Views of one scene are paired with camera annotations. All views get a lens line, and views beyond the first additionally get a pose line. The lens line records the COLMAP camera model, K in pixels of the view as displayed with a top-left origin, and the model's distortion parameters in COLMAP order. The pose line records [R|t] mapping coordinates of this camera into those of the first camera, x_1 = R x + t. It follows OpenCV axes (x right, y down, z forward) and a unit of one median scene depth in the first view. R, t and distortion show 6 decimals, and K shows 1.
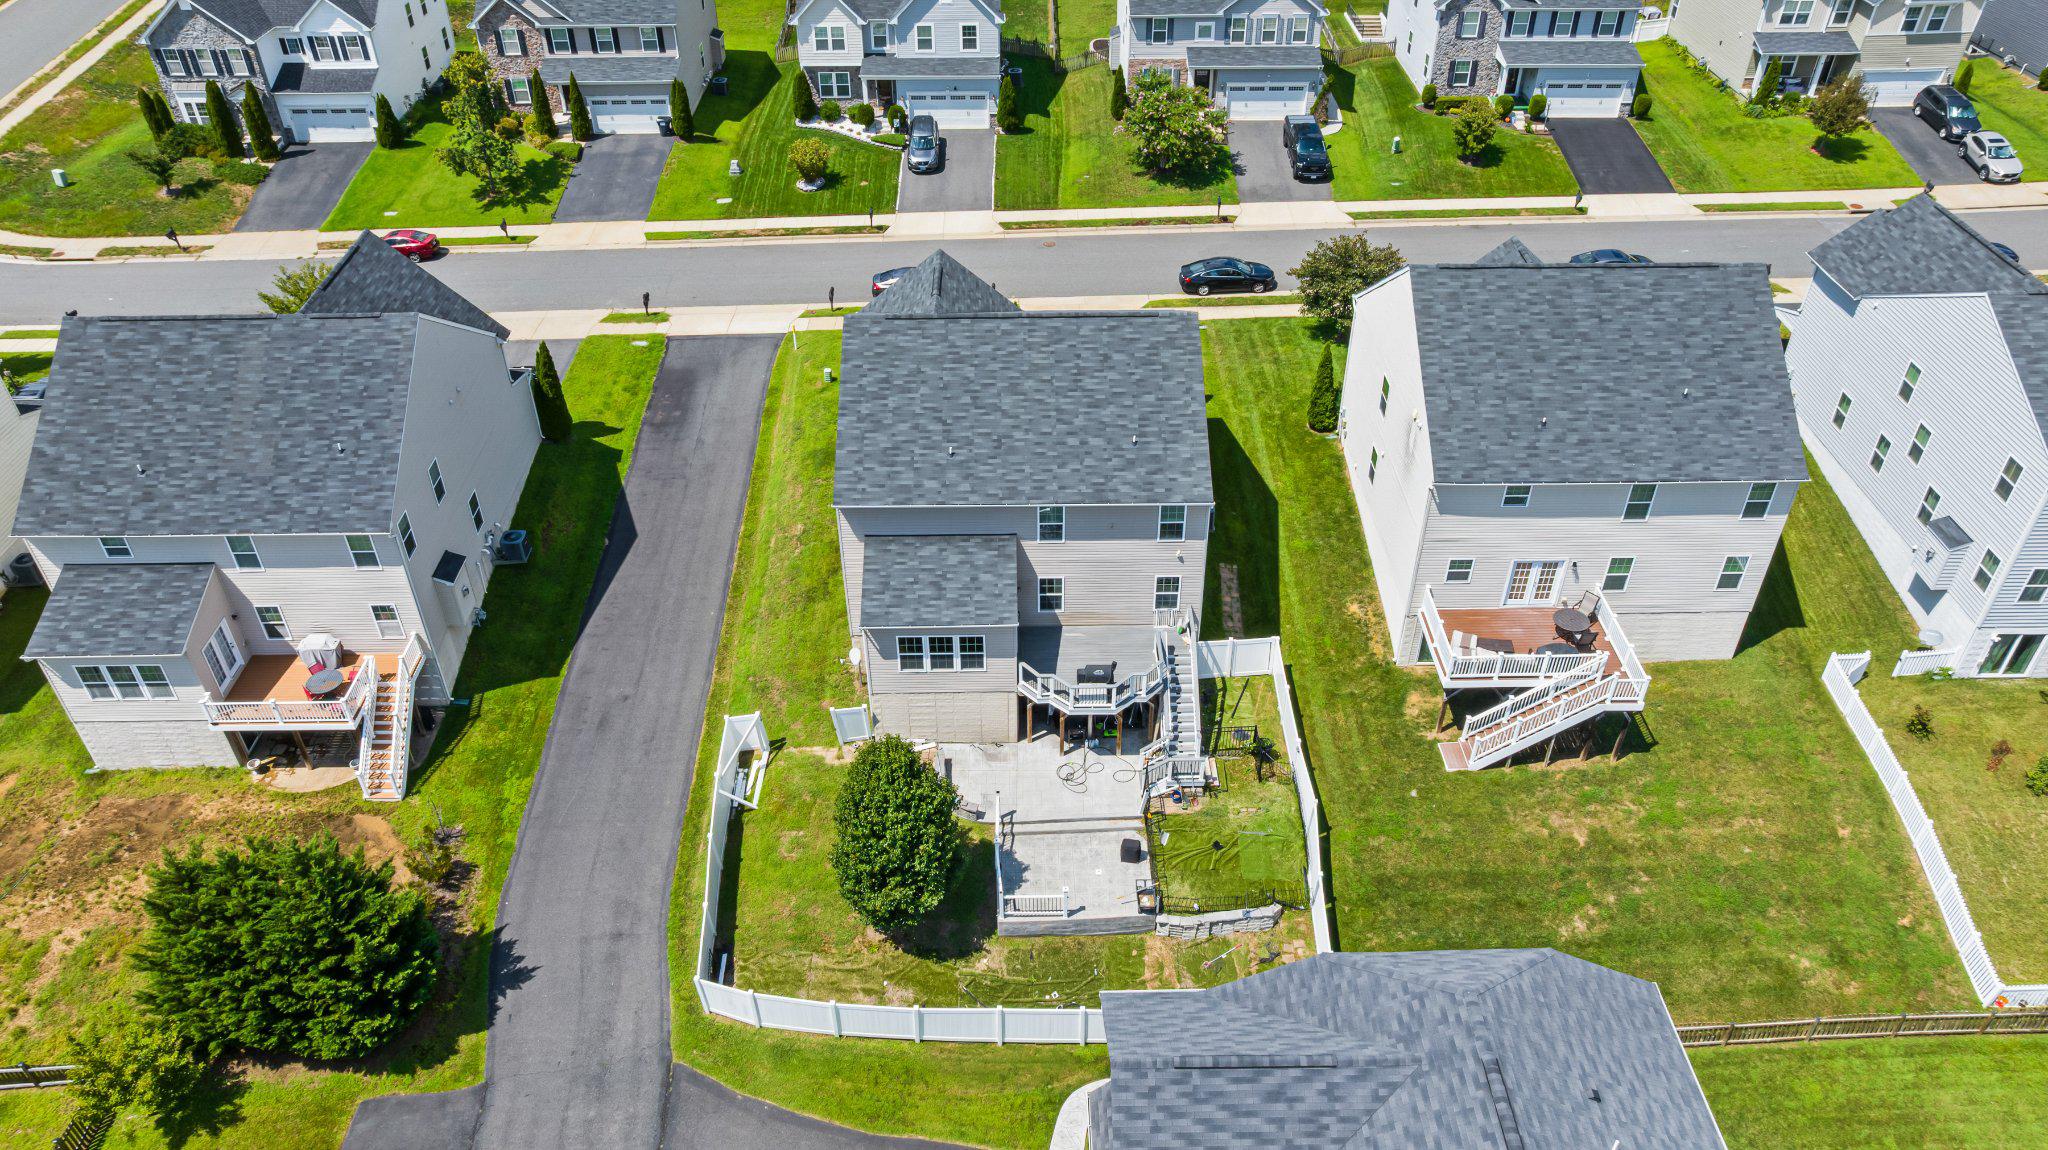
lens RADIAL K [[1457.2, 0, 1031.1], [0, 1457.2, 566.2], [0, 0, 1]] dist [-0.016933, -0.008404]
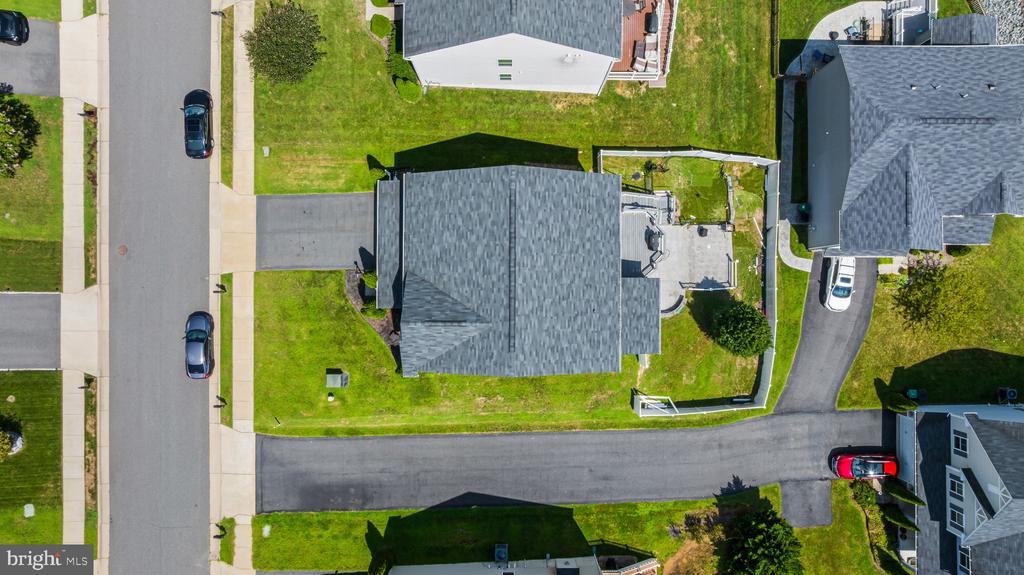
lens RADIAL K [[728.6, 0, 515.5], [0, 728.6, 283.1], [0, 0, 1]] dist [-0.016933, -0.008404]
pose [[0.017555, -0.999688, 0.017765, -0.037013], [0.590947, 0.024706, 0.806332, -0.878778], [-0.806520, -0.003658, 0.591196, 0.523924]]
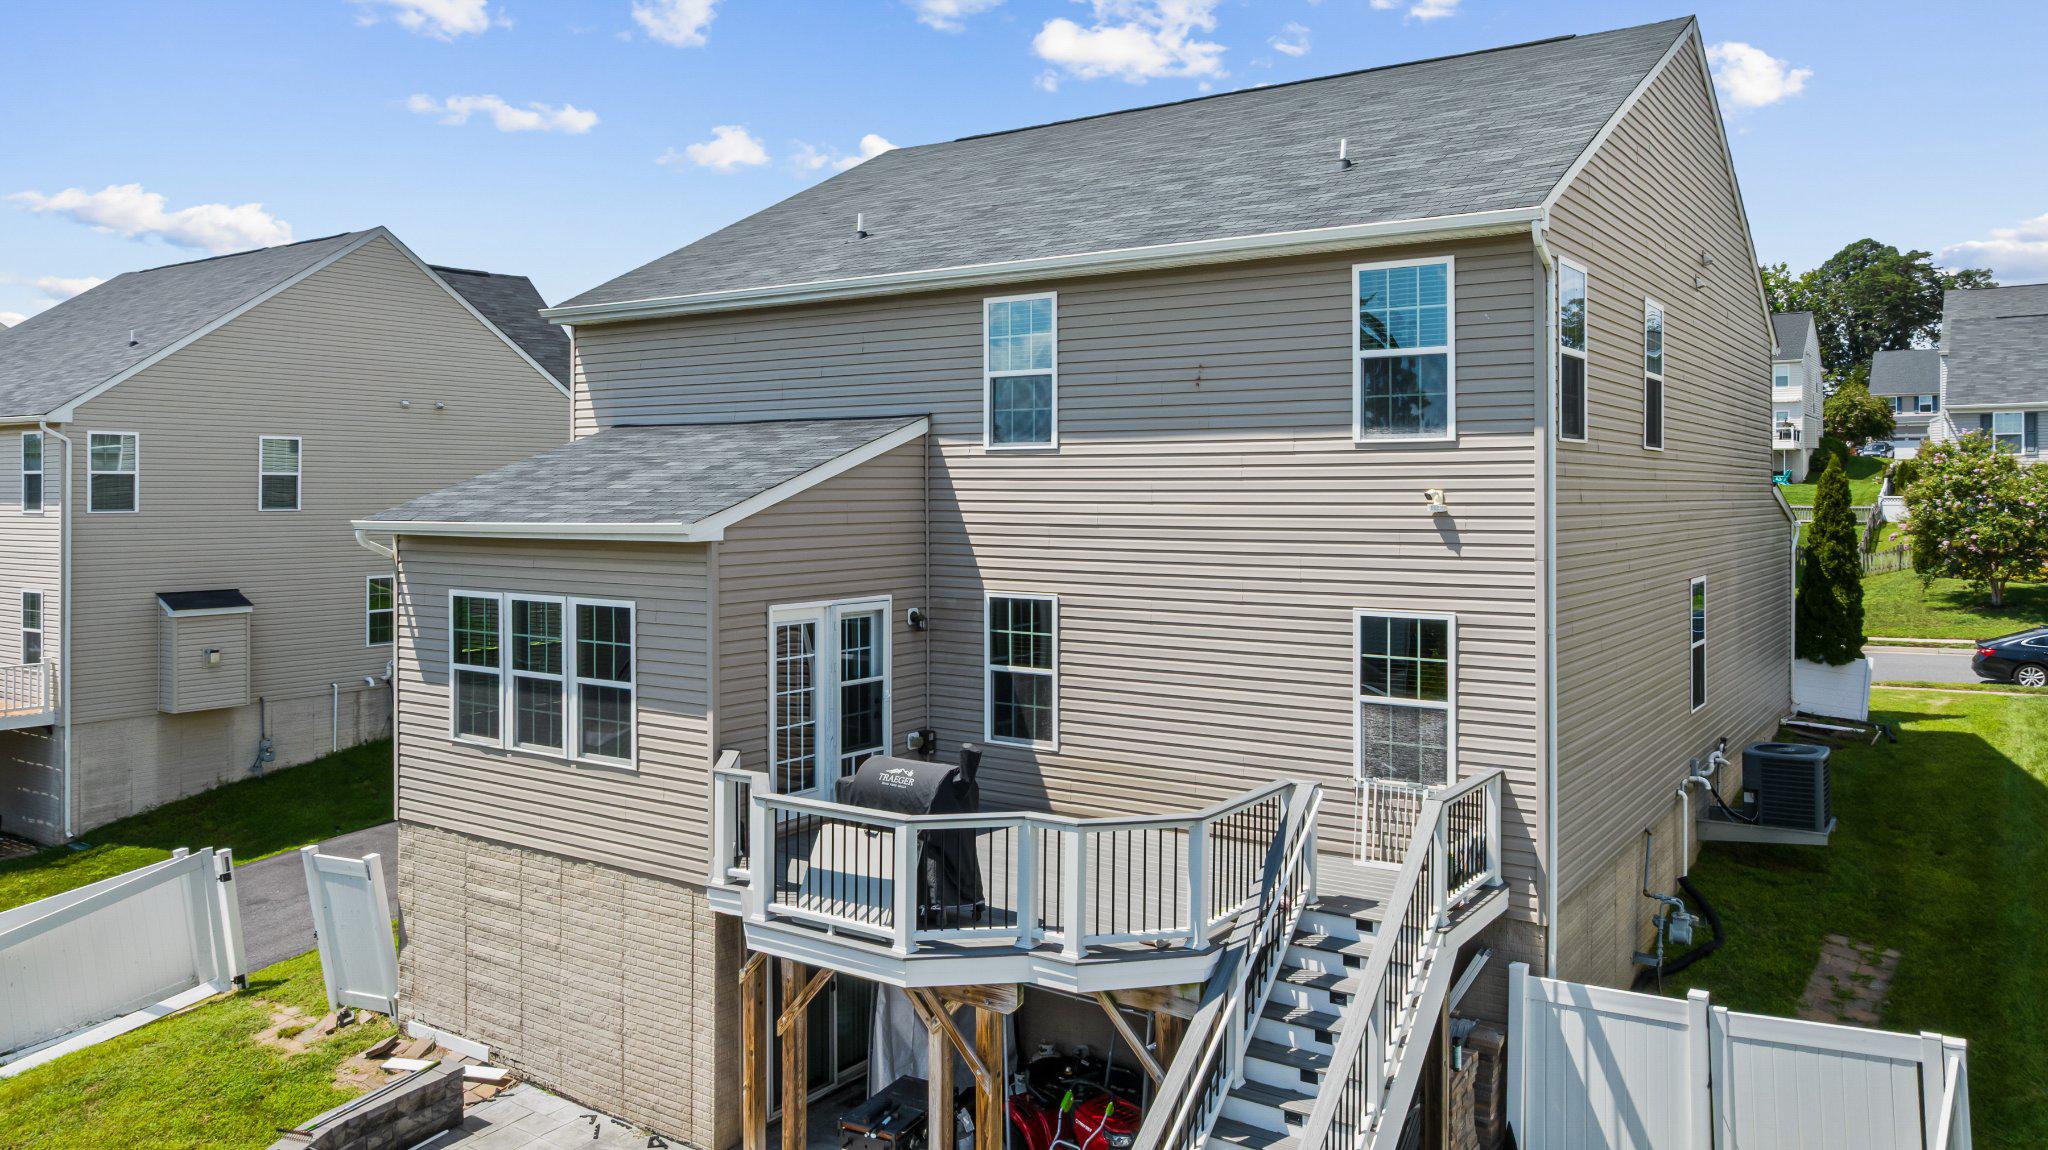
lens RADIAL K [[1475.4, 0, 1040.0], [0, 1475.4, 474.6], [0, 0, 1]] dist [-0.011618, -0.006266]
pose [[0.814160, -0.007949, -0.580586, 0.194705], [-0.351602, 0.788989, -0.503857, 0.140785], [0.462081, 0.614356, 0.639569, 0.810750]]
